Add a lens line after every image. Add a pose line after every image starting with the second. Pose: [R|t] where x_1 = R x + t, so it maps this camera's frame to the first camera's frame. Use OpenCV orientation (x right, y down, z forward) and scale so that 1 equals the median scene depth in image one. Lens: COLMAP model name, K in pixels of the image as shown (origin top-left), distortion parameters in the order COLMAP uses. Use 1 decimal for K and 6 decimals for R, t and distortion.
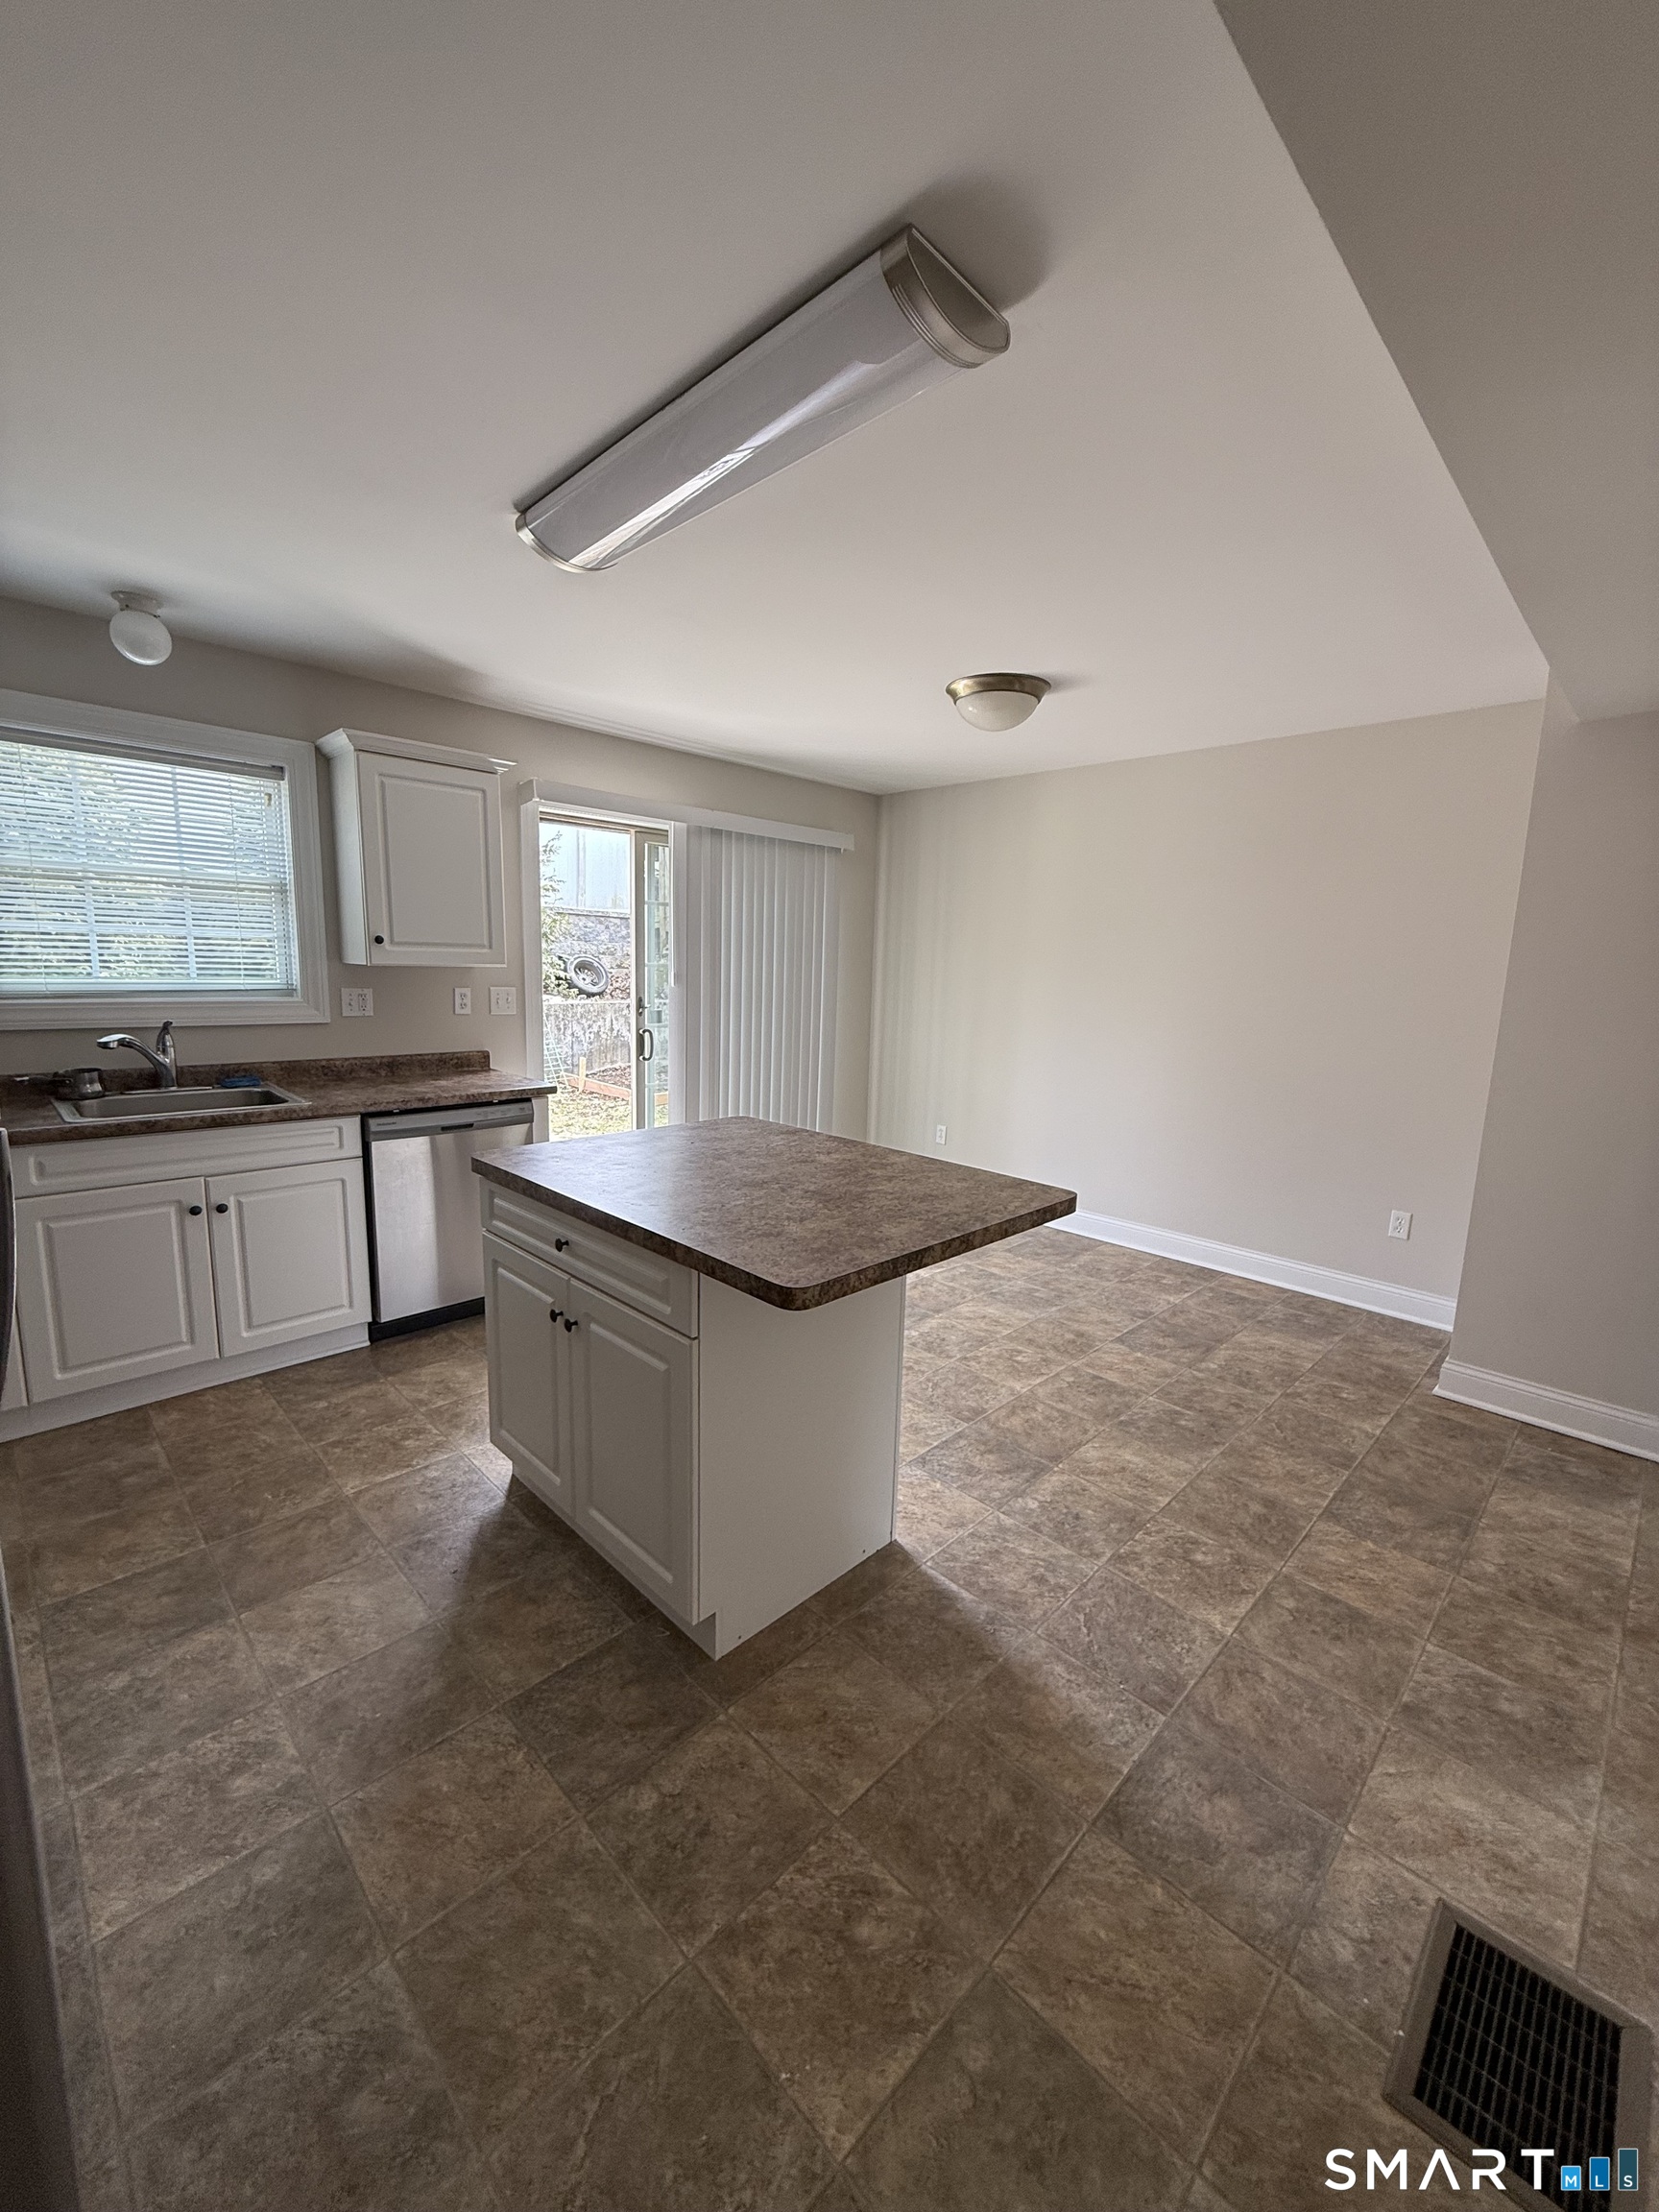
lens RADIAL K [[882.2, 0, 821.9], [0, 882.2, 1092.2], [0, 0, 1]] dist [-0.002384, 0.000525]
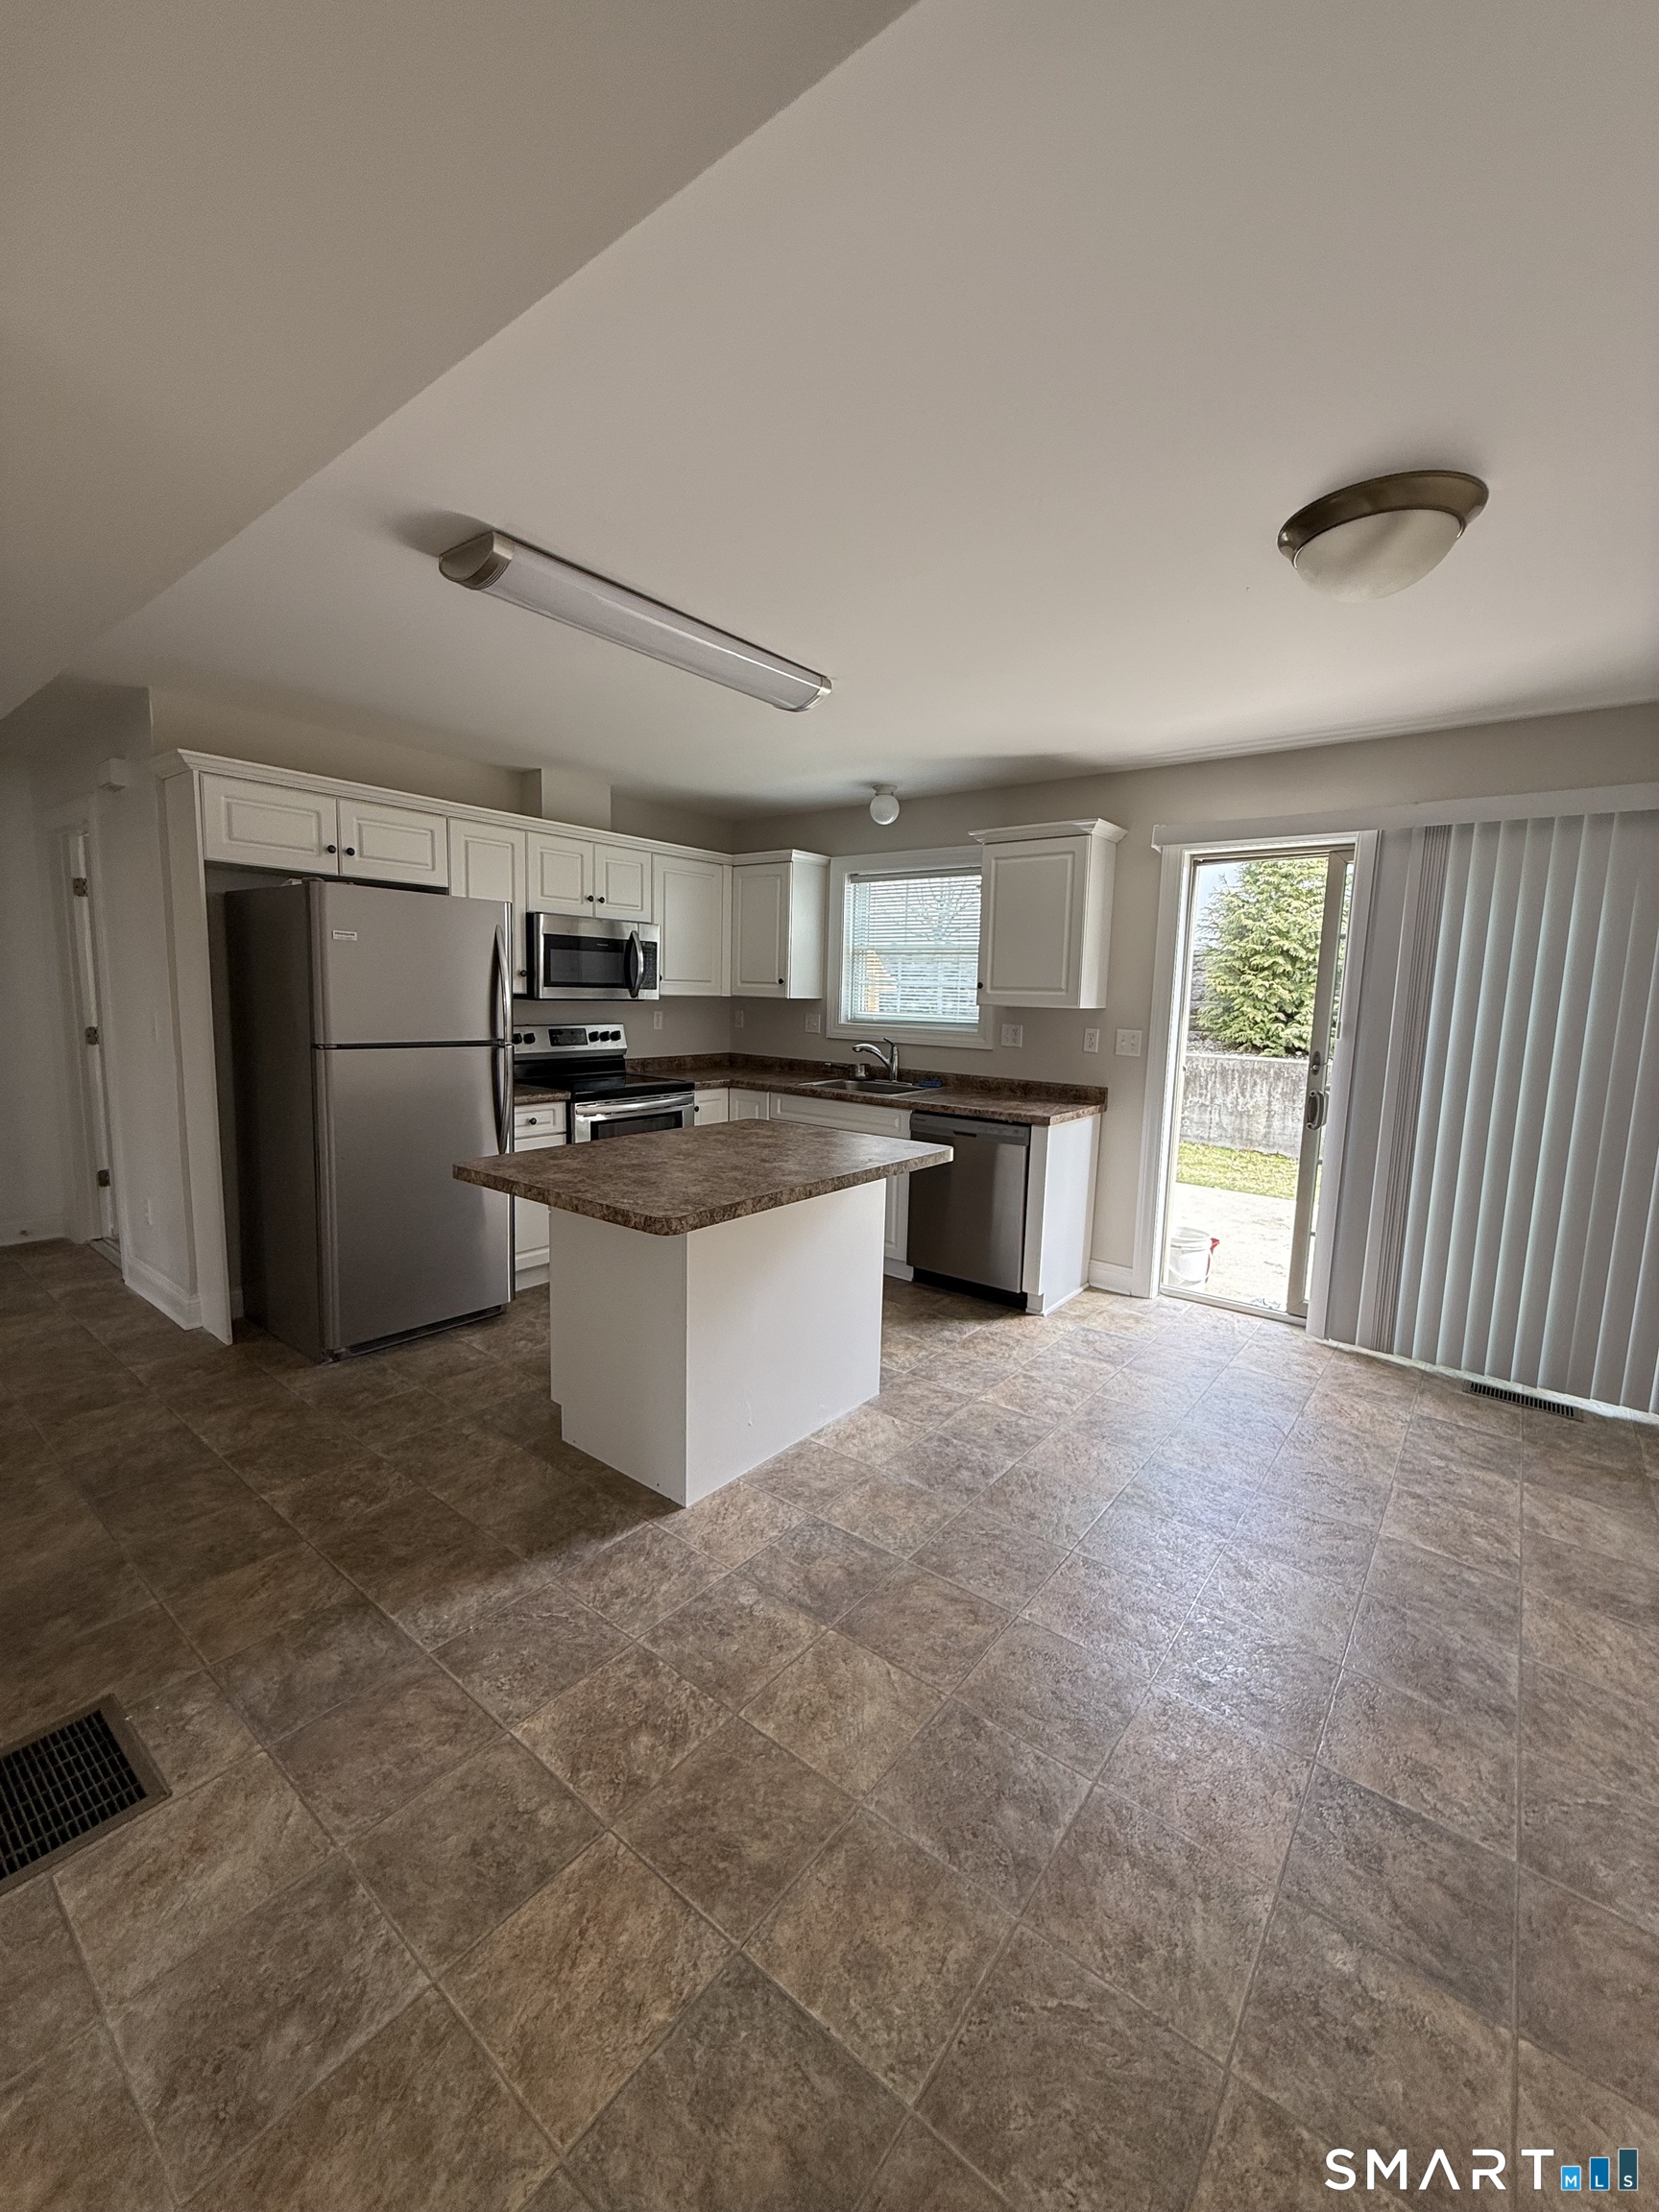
lens RADIAL K [[882.2, 0, 847.6], [0, 882.2, 1093.7], [0, 0, 1]] dist [-0.002384, 0.000525]
pose [[0.129995, 0.092090, -0.987229, 1.247229], [-0.170103, 0.982987, 0.069296, -0.117921], [0.976814, 0.158922, 0.143448, 1.047480]]
